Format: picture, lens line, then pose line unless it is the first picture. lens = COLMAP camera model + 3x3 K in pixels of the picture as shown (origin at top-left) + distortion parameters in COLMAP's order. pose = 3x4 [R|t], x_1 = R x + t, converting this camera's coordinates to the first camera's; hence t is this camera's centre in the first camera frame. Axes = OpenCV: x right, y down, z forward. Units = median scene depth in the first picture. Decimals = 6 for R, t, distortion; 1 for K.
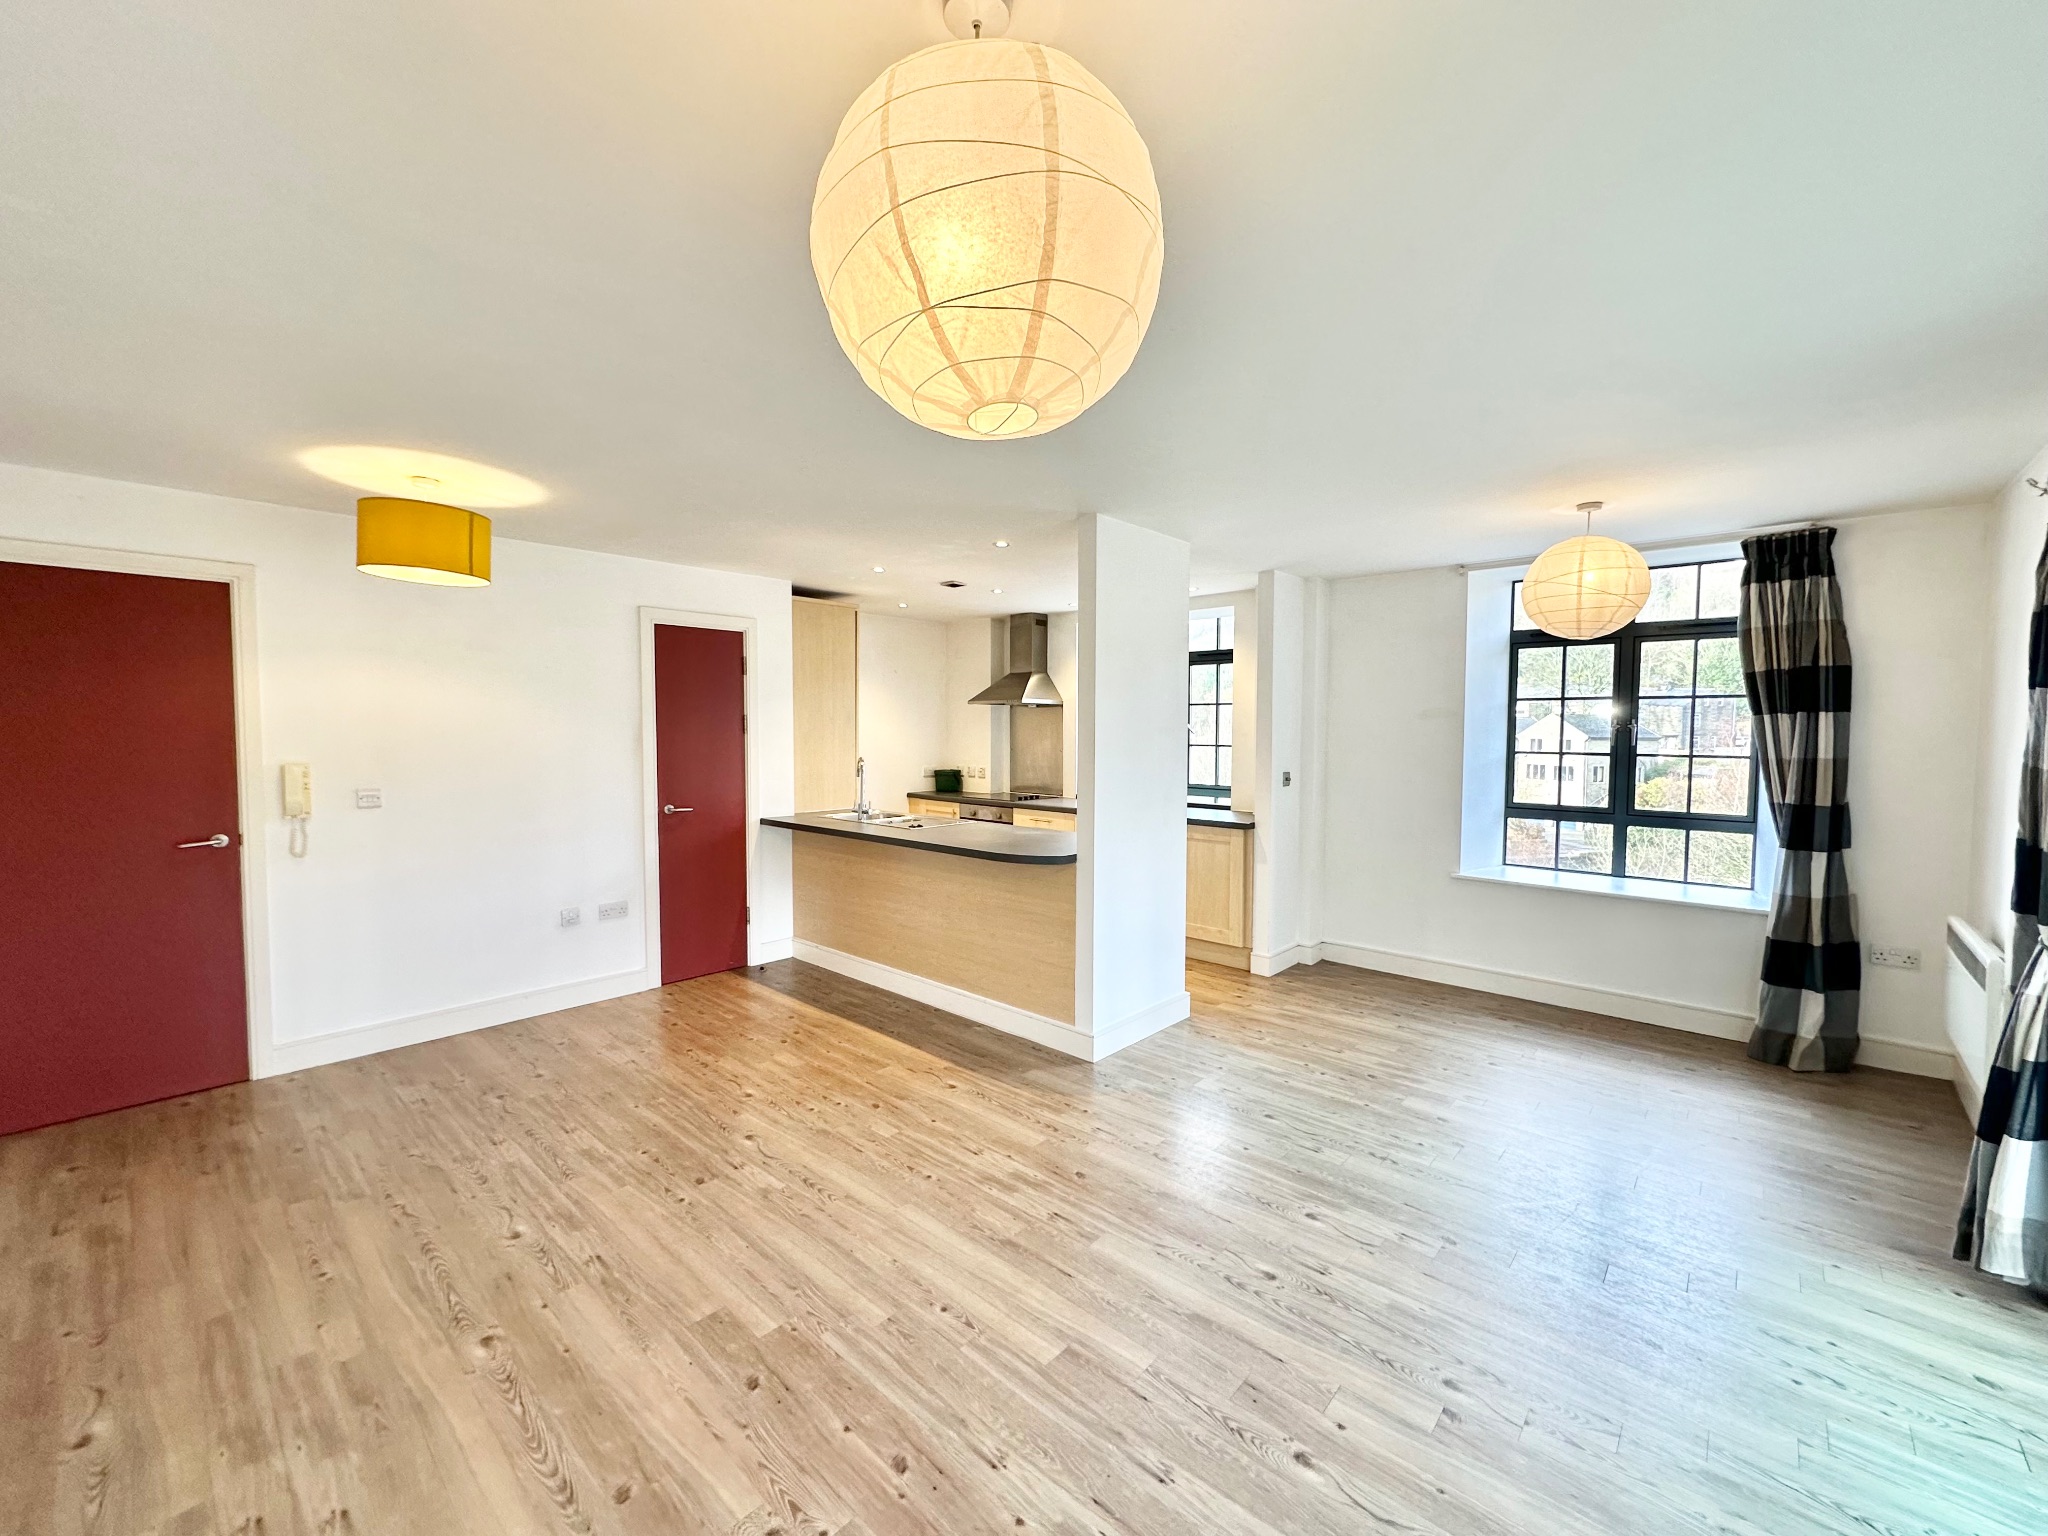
lens RADIAL K [[813.8, 0, 1036.4], [0, 813.8, 768.5], [0, 0, 1]] dist [-0.000844, 0.000475]
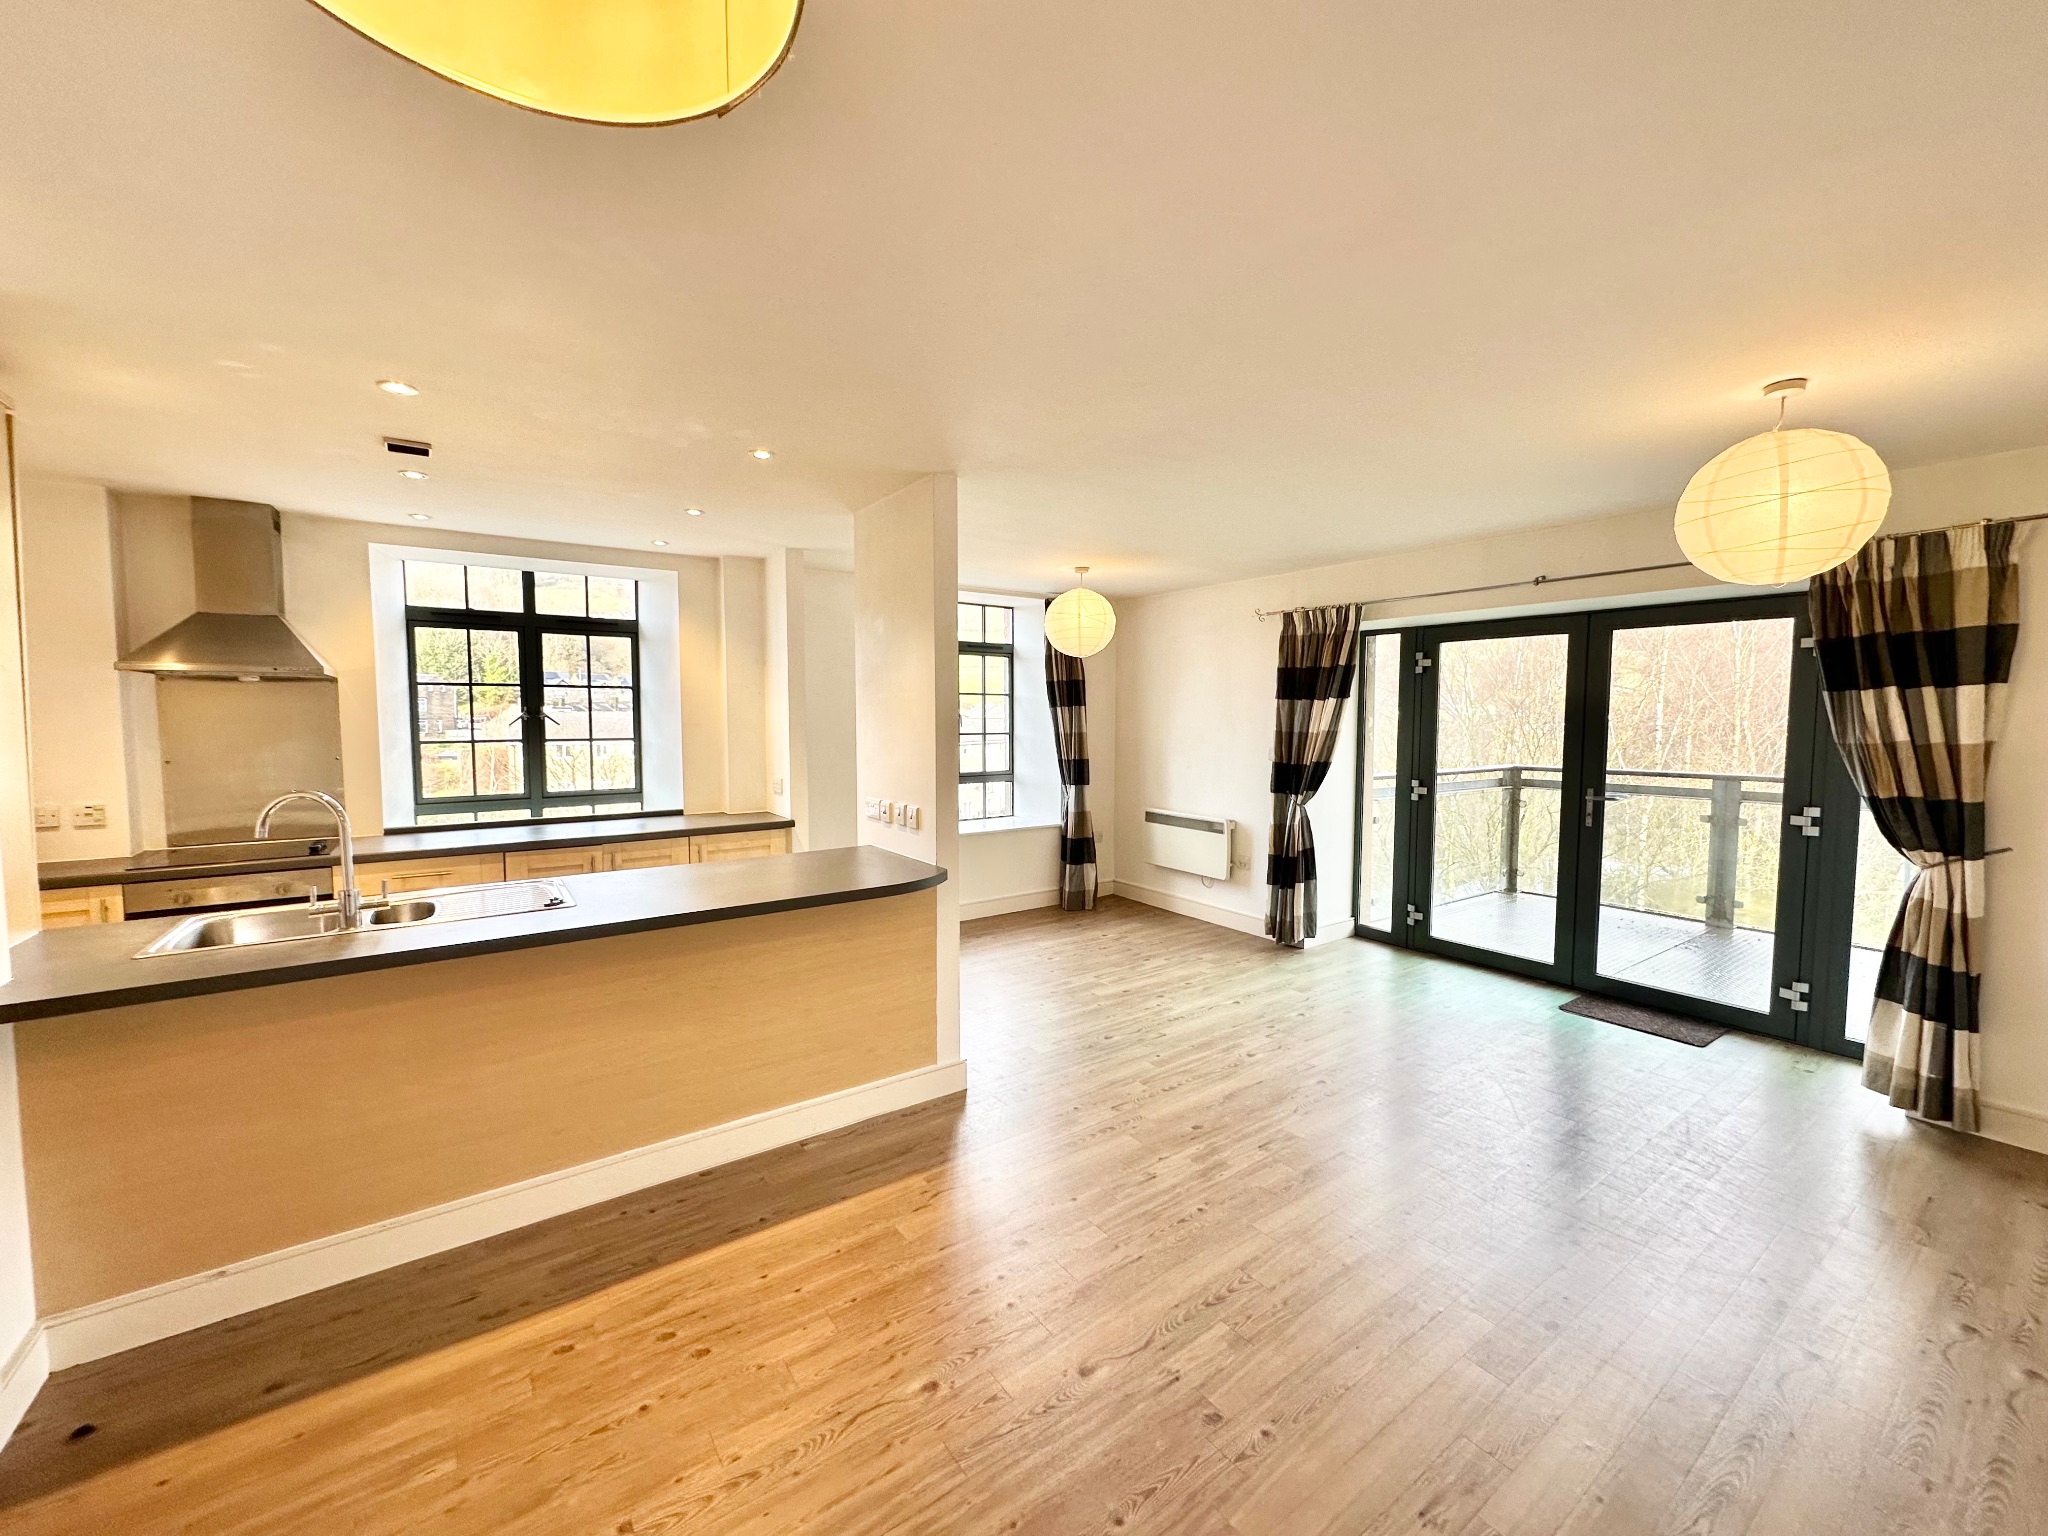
lens RADIAL K [[813.8, 0, 1023.7], [0, 813.8, 762.1], [0, 0, 1]] dist [-0.000844, 0.000475]
pose [[0.218461, -0.060253, 0.973984, -0.742290], [0.051935, 0.997395, 0.050052, -0.040414], [-0.974463, 0.039649, 0.221021, 0.695304]]
